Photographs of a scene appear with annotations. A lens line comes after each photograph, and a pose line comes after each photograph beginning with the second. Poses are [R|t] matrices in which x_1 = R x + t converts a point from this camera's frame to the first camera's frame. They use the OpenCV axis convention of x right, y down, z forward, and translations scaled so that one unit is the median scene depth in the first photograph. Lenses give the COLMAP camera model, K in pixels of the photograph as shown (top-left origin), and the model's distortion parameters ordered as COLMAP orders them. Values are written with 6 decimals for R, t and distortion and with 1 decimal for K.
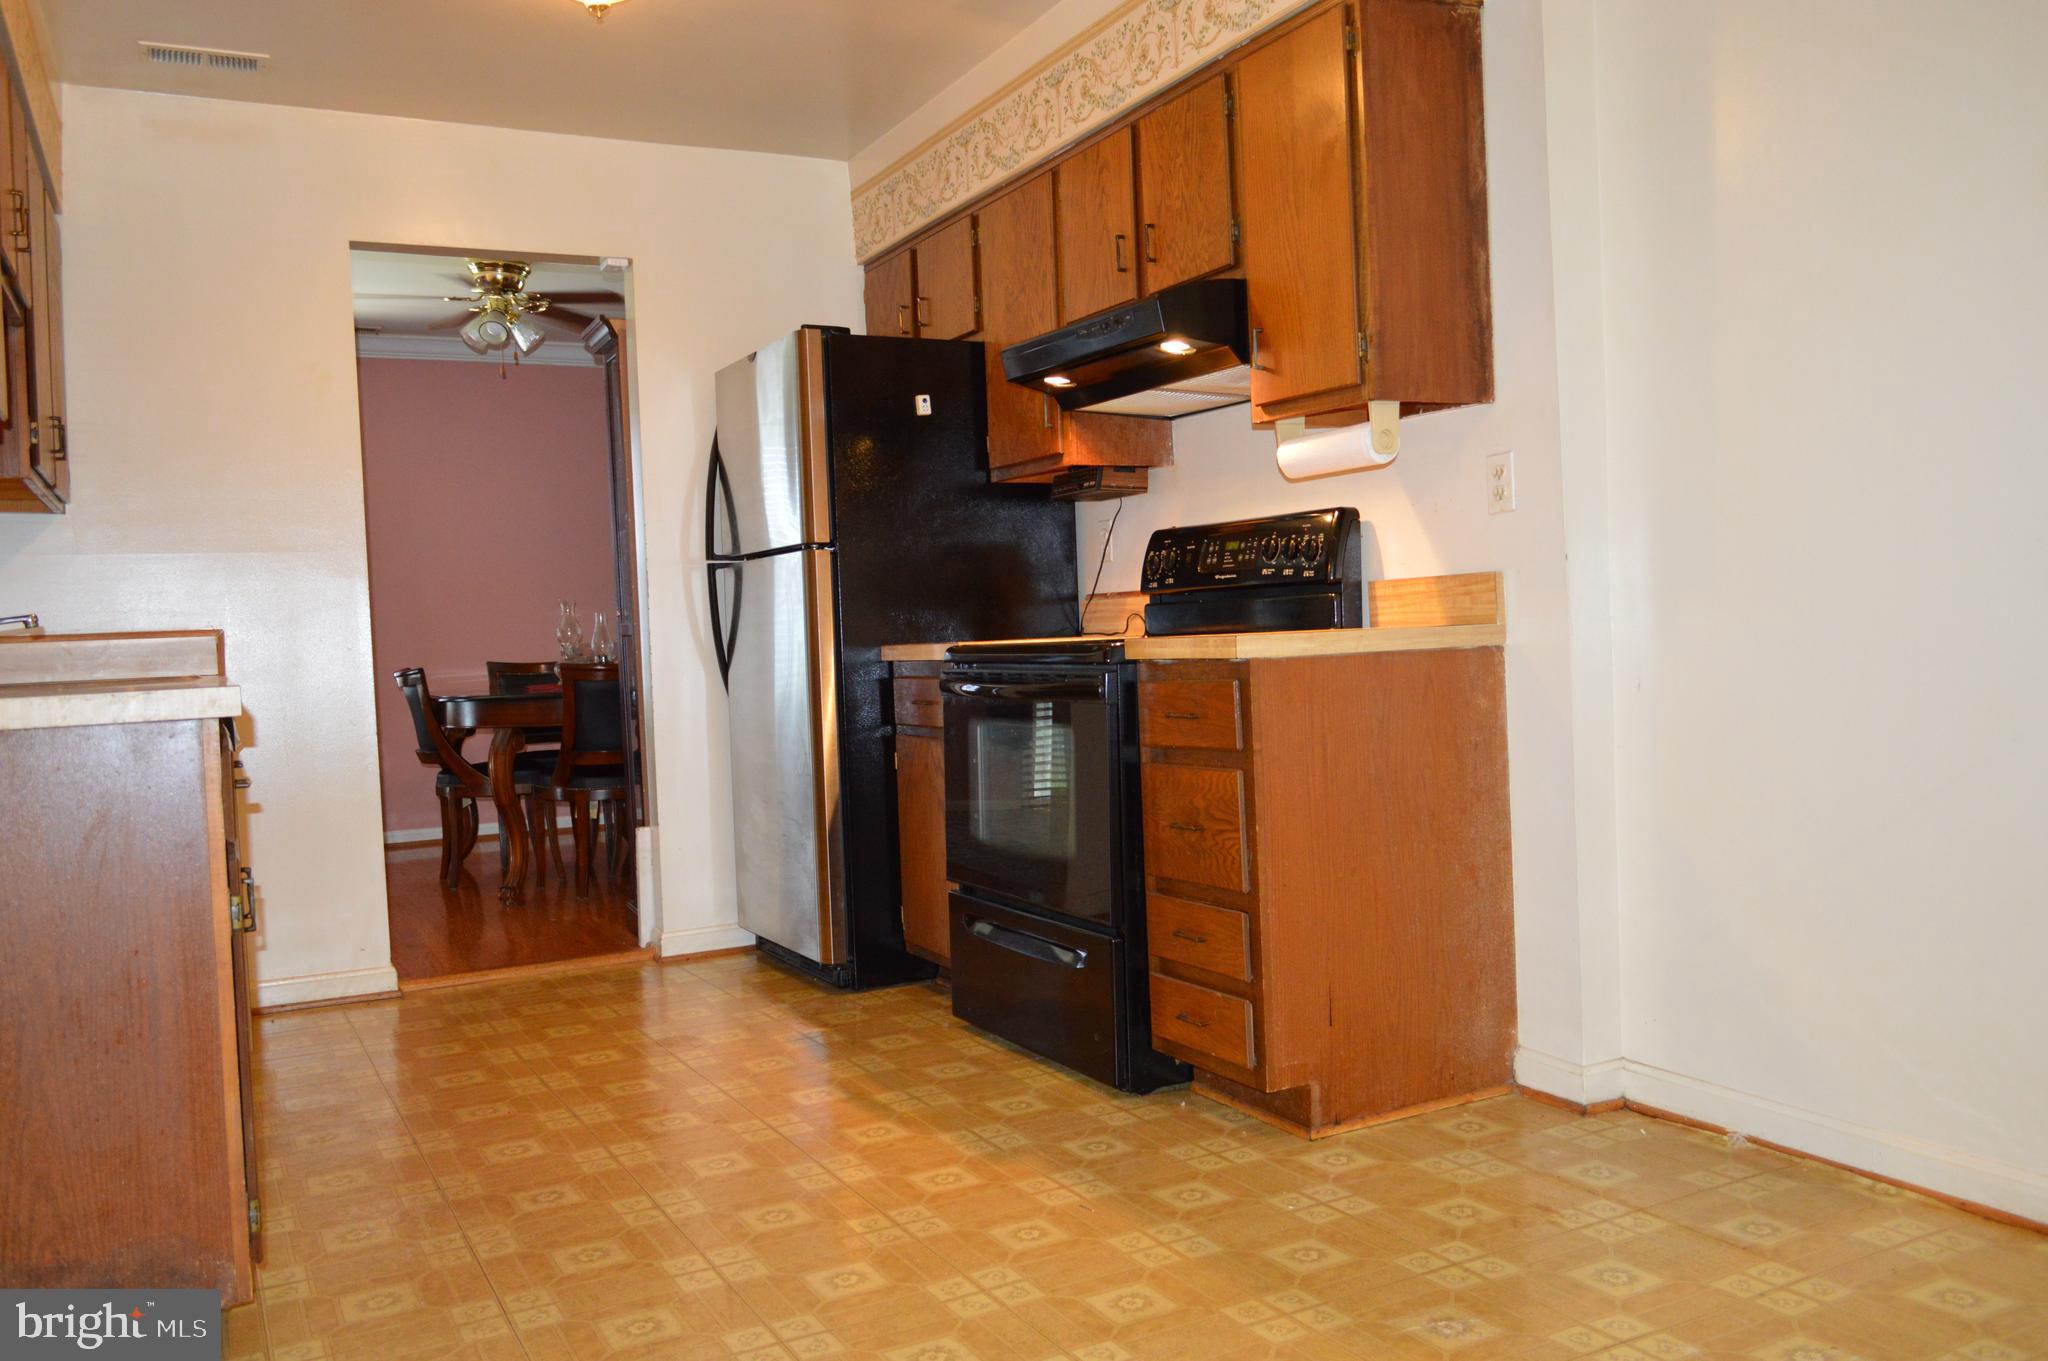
lens RADIAL K [[1615.4, 0, 1022.5], [0, 1615.4, 670.9], [0, 0, 1]] dist [-0.013006, 0.005941]
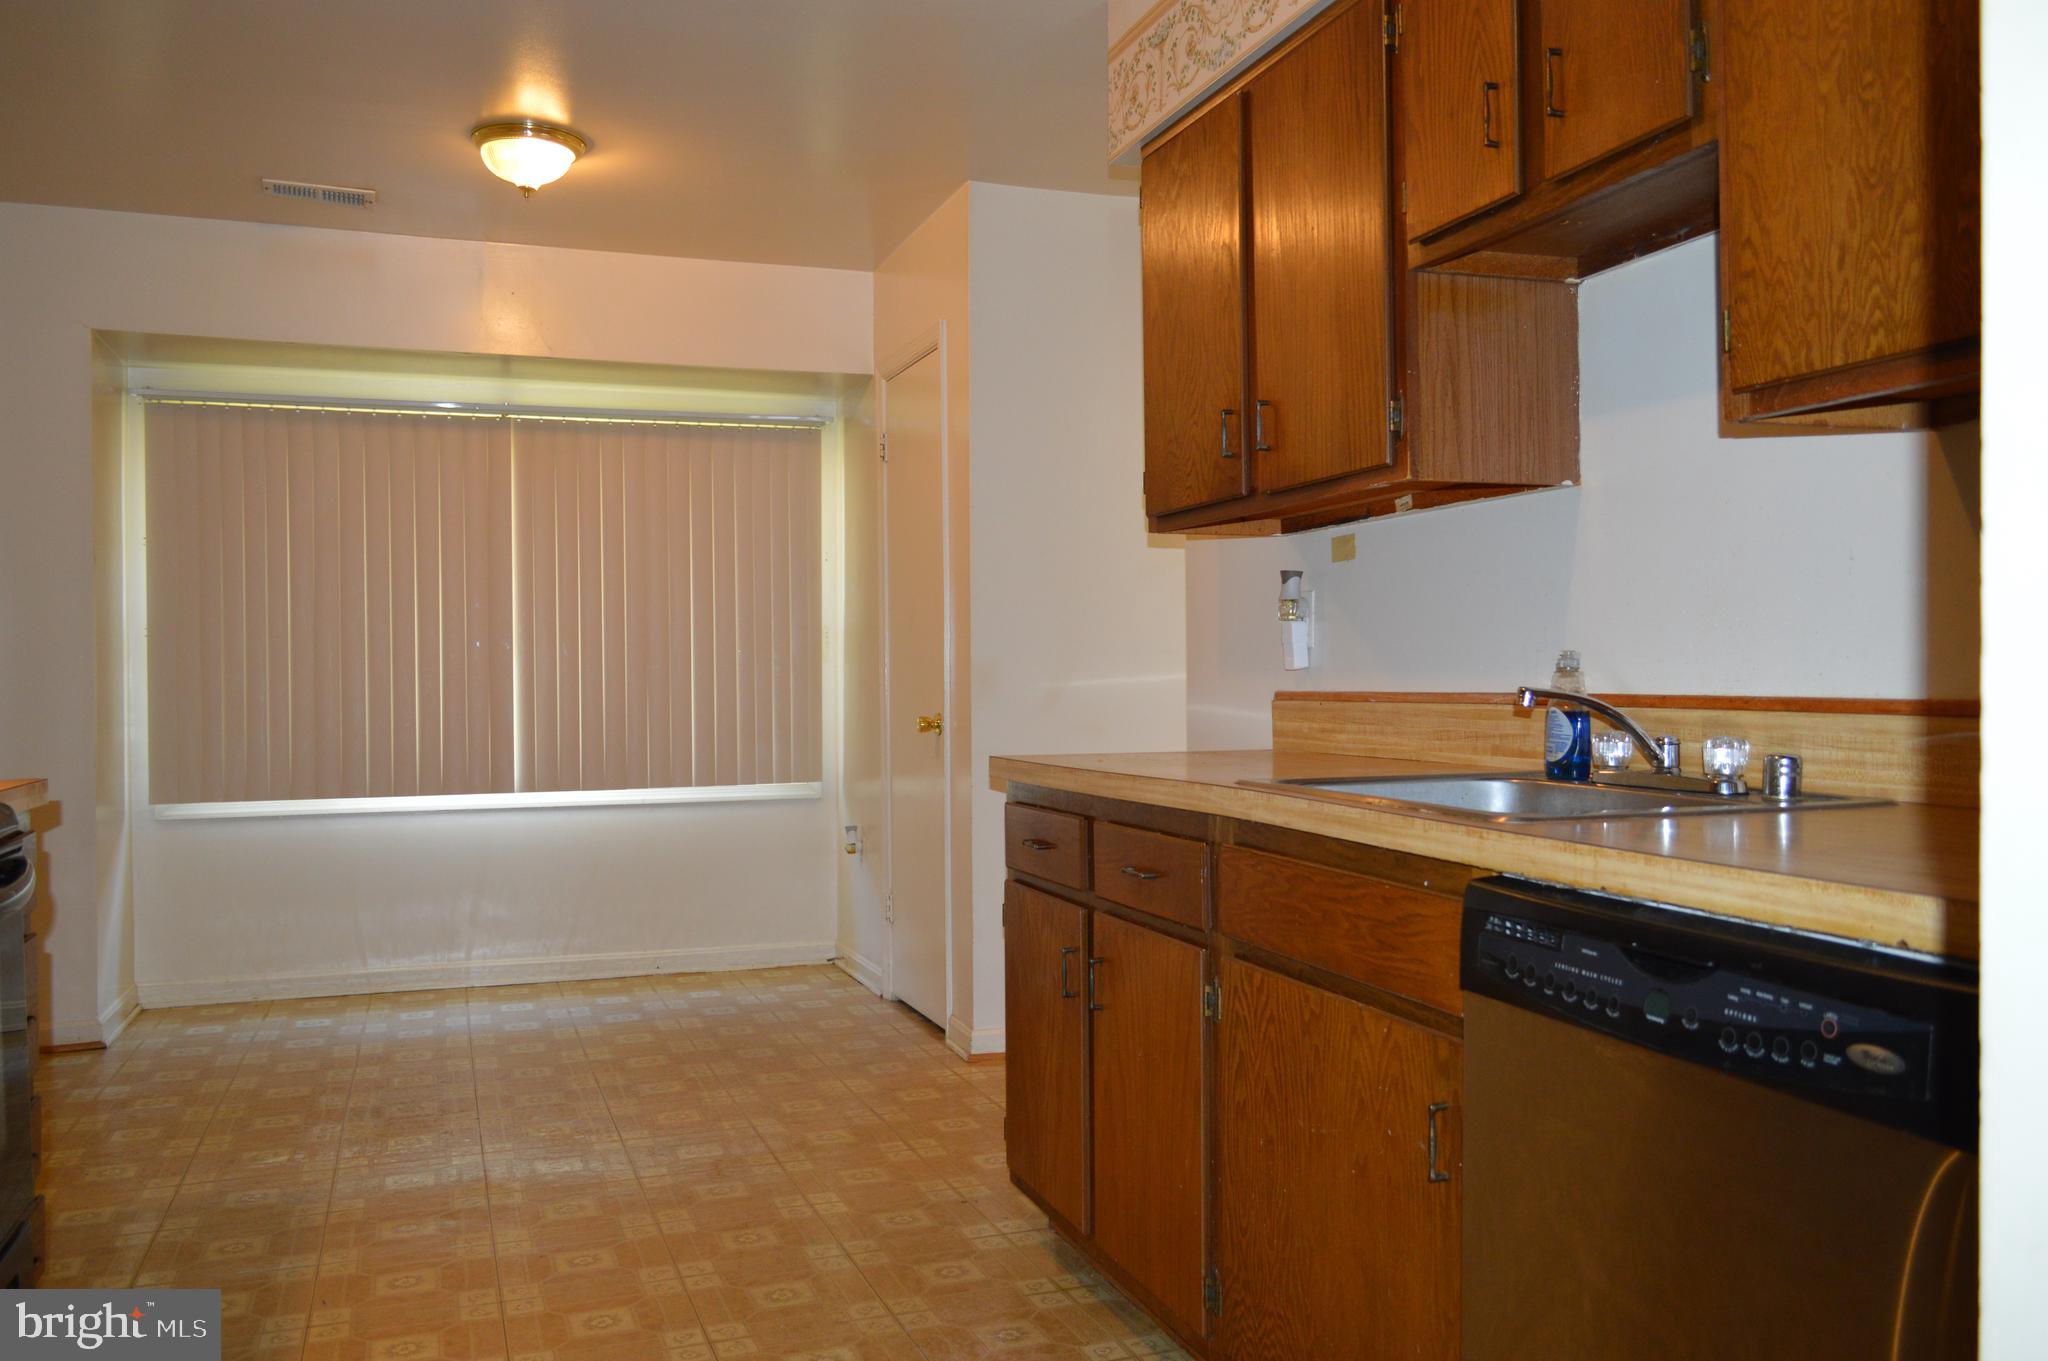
lens RADIAL K [[1615.4, 0, 1027.2], [0, 1615.4, 677.5], [0, 0, 1]] dist [-0.013006, 0.005941]
pose [[-0.990126, 0.049583, 0.131115, -0.437876], [0.053260, 0.998276, 0.024681, -0.059138], [-0.129665, 0.031420, -0.991060, 1.500868]]
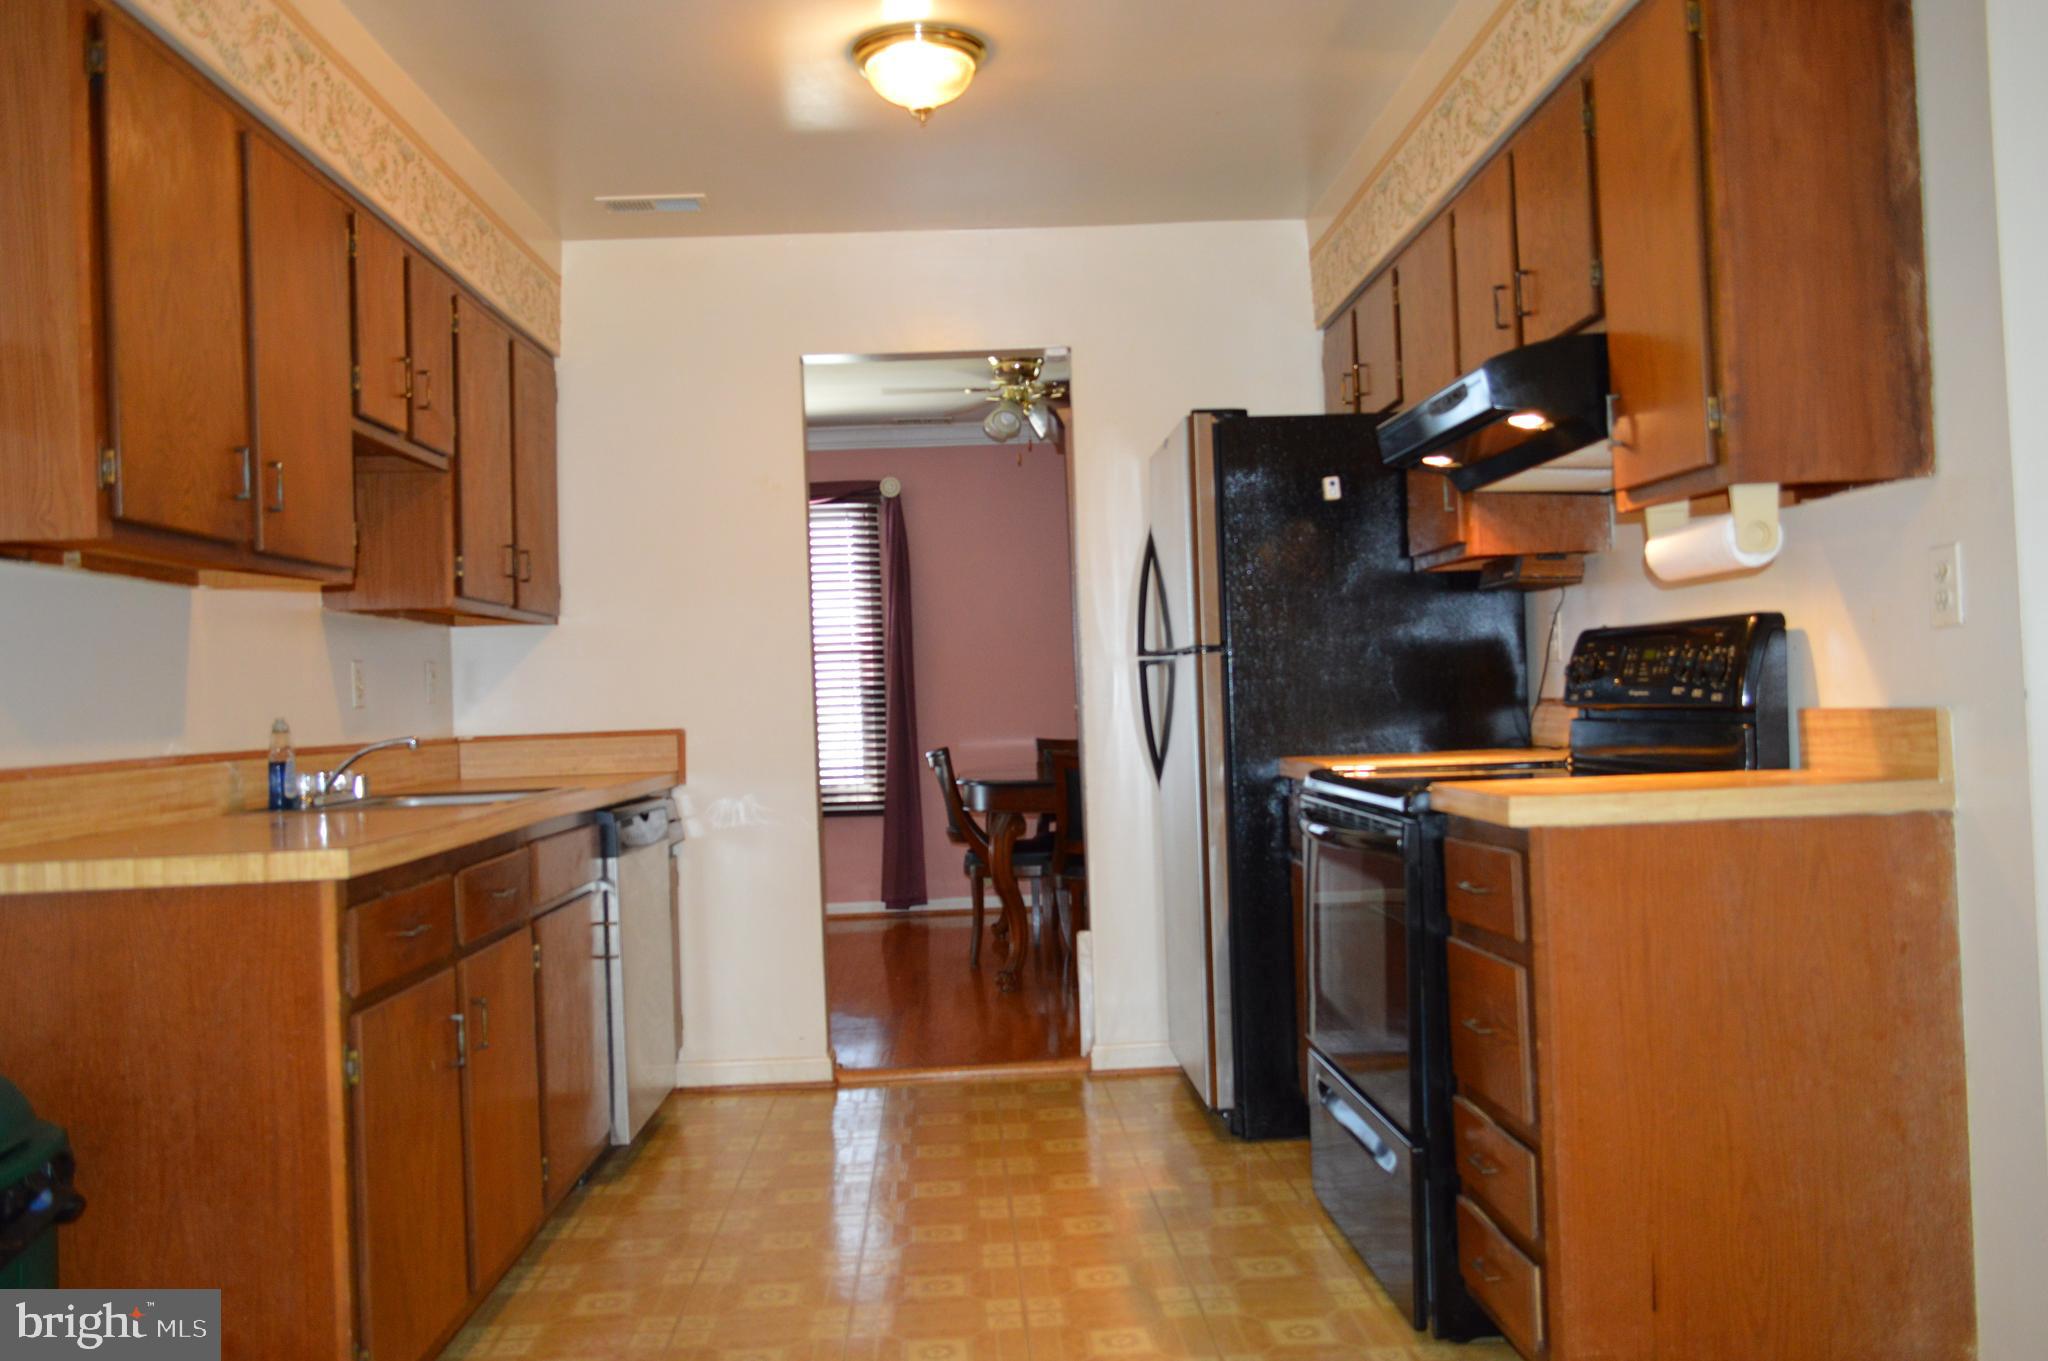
lens RADIAL K [[1615.4, 0, 1027.2], [0, 1615.4, 675.3], [0, 0, 1]] dist [-0.013006, 0.005941]
pose [[0.903472, 0.001173, -0.428646, 0.212324], [-0.010874, 0.999737, -0.020184, -0.052061], [0.428509, 0.022897, 0.903247, 0.155467]]
